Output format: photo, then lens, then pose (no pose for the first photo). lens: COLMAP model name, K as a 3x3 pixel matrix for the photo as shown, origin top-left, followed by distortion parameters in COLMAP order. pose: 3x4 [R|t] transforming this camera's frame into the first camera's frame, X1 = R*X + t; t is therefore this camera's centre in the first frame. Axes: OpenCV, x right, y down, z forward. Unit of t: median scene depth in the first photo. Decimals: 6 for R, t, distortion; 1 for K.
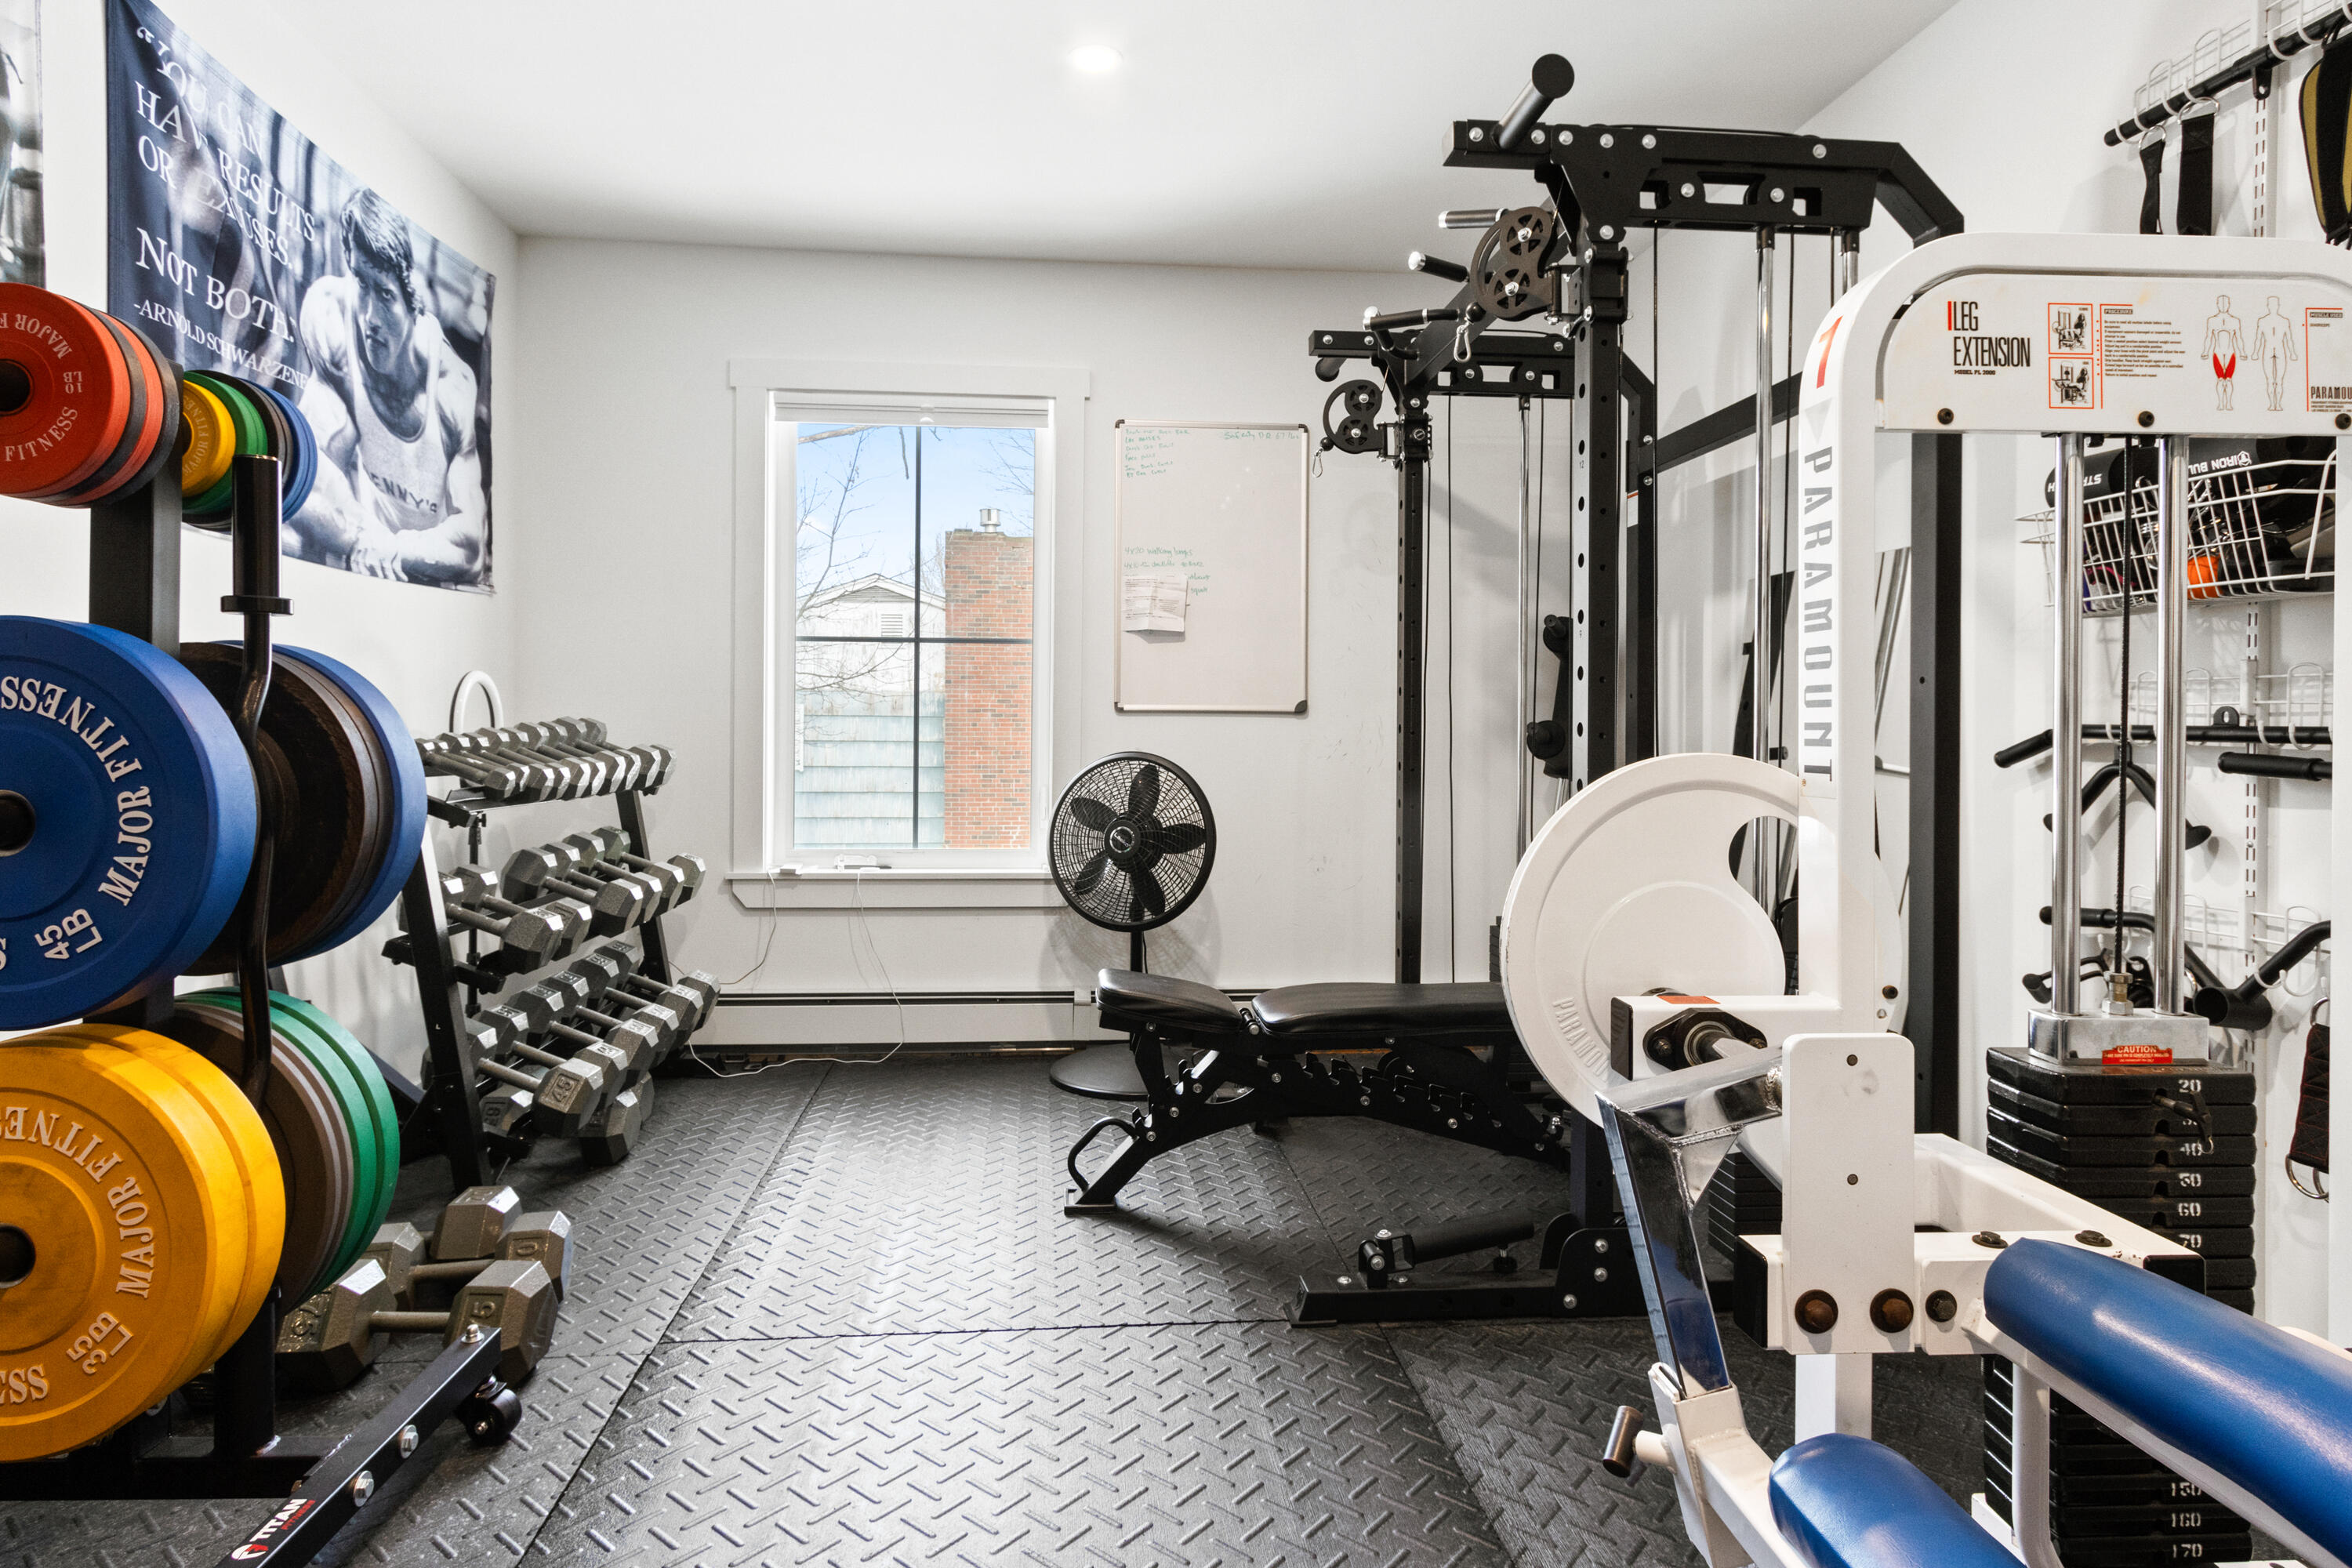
lens RADIAL K [[1279.1, 0, 1171.9], [0, 1279.1, 740.1], [0, 0, 1]] dist [0.005658, 0.000545]
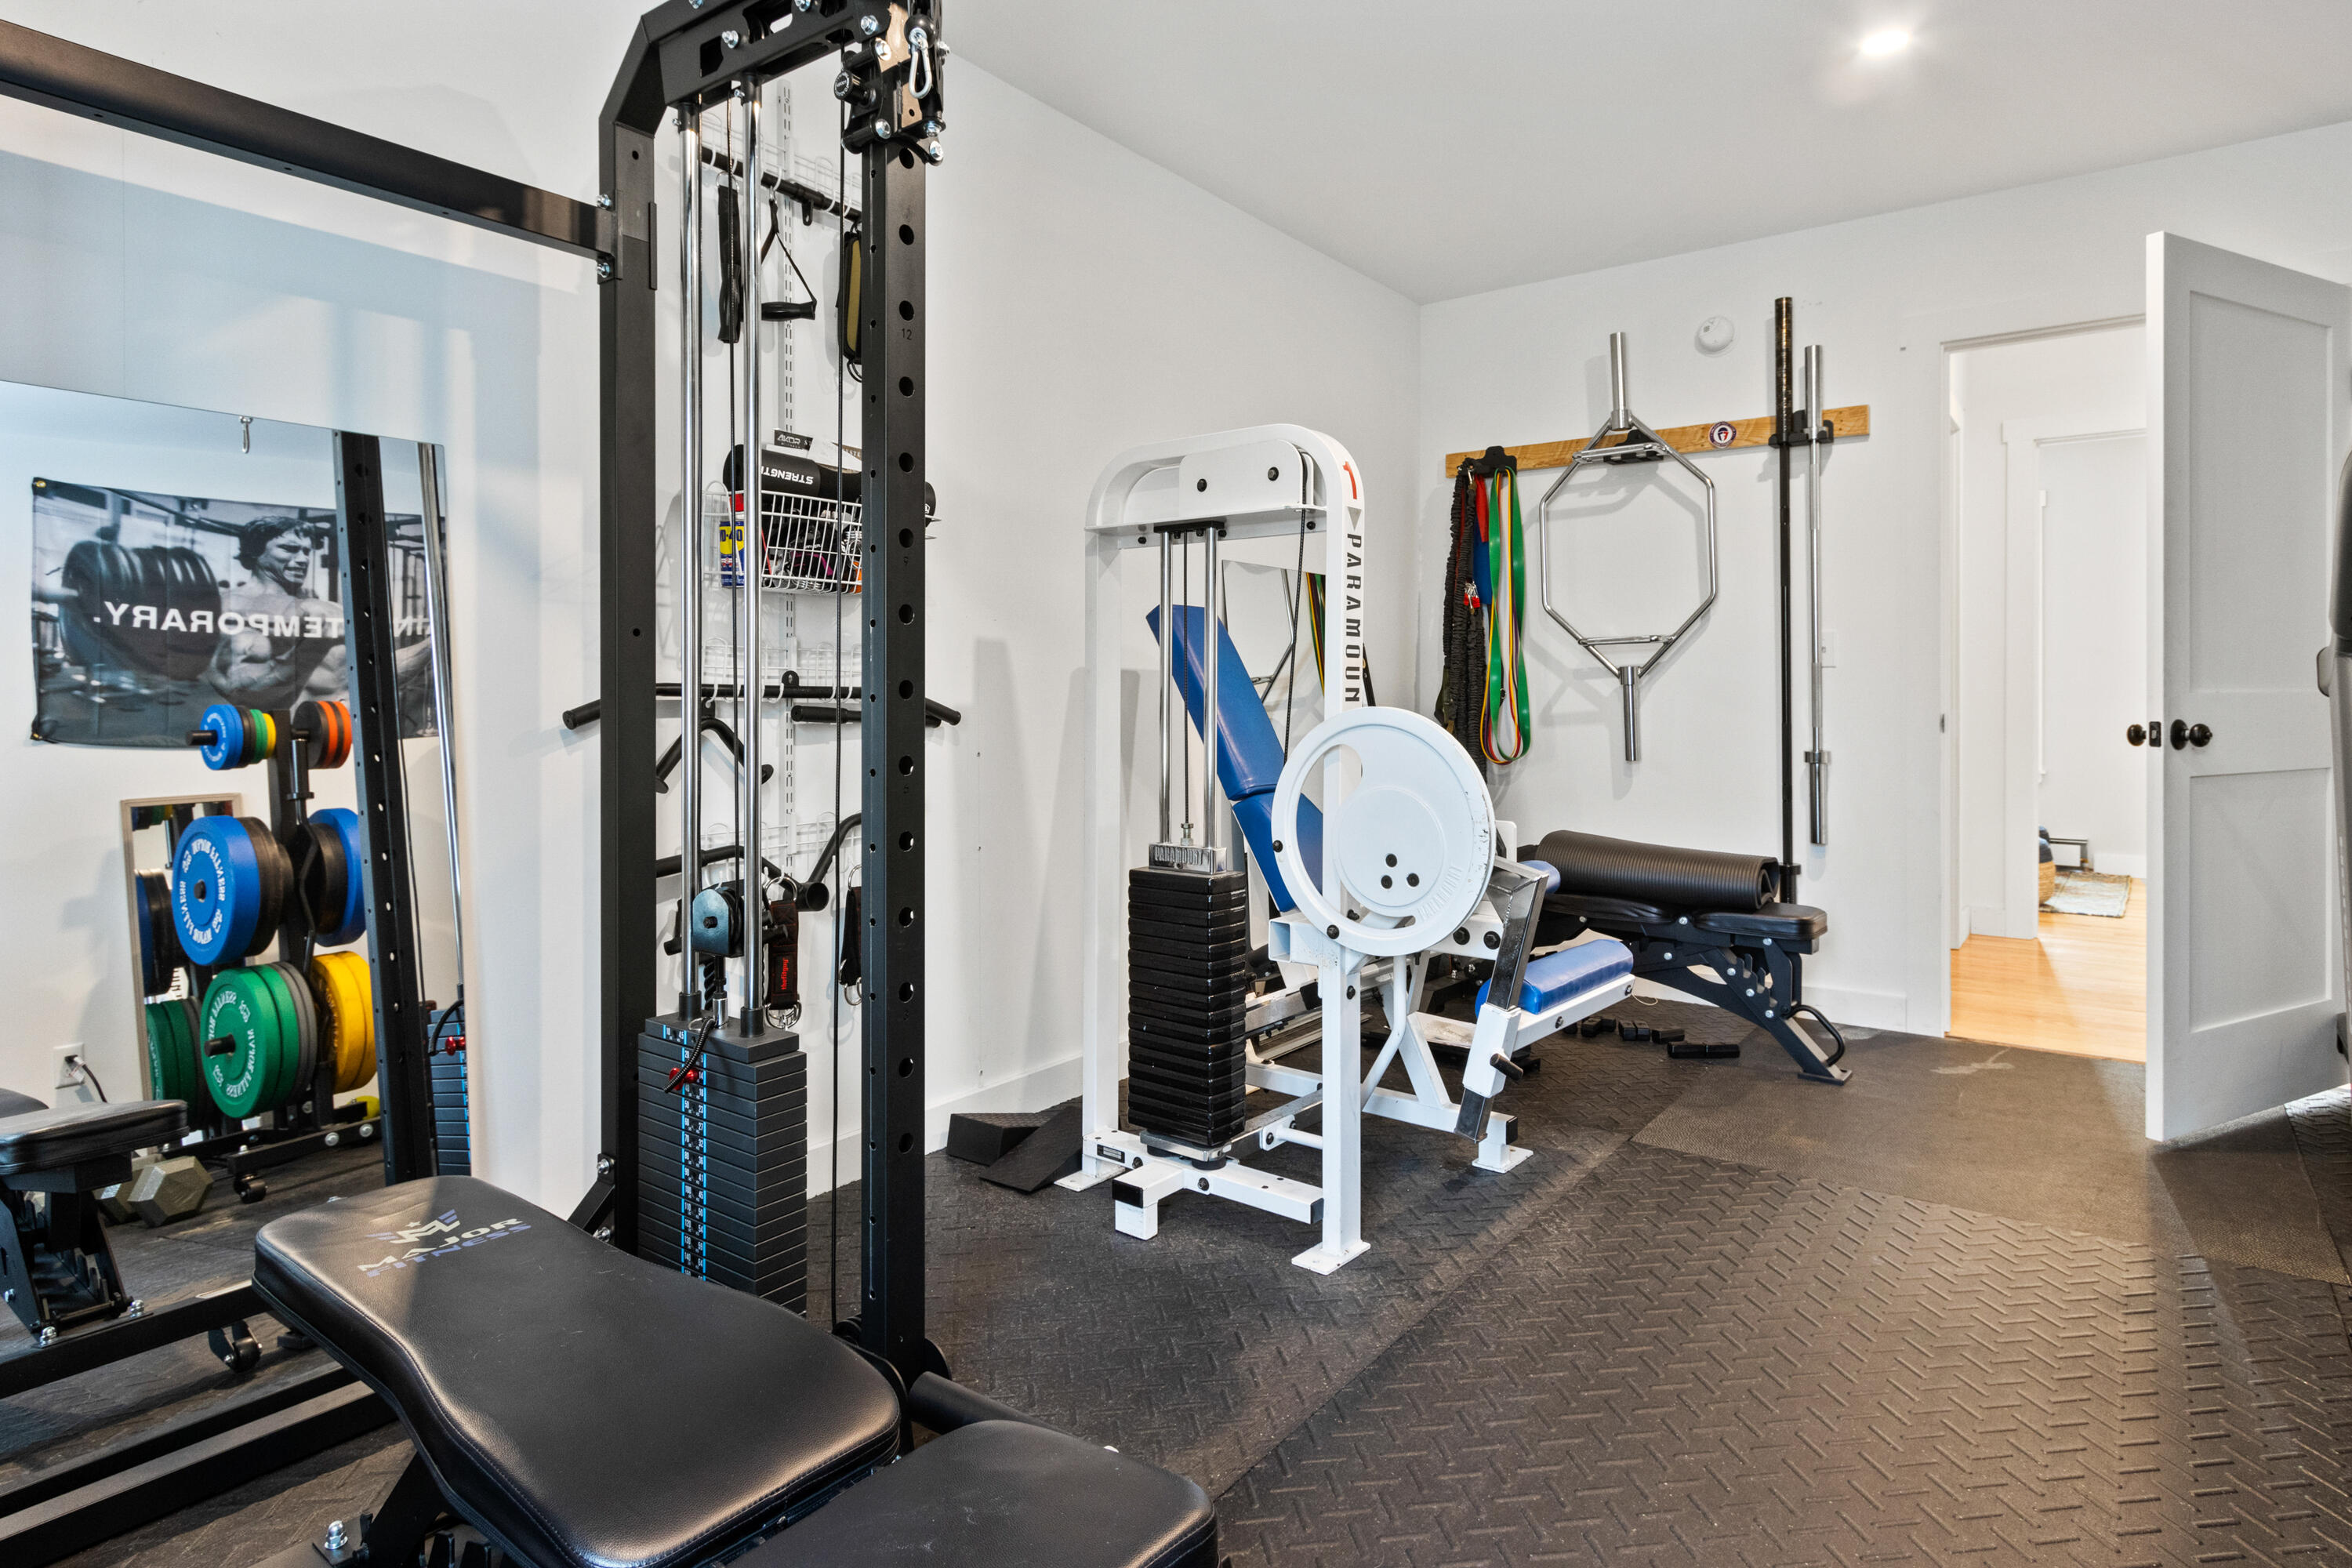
lens RADIAL K [[1304.1, 0, 1171.8], [0, 1304.1, 705.9], [0, 0, 1]] dist [0.001701, 0.000282]
pose [[-0.736316, -0.014333, 0.676486, -0.358719], [0.000290, 0.999769, 0.021498, -0.018414], [-0.676637, 0.016026, -0.736142, 1.681119]]
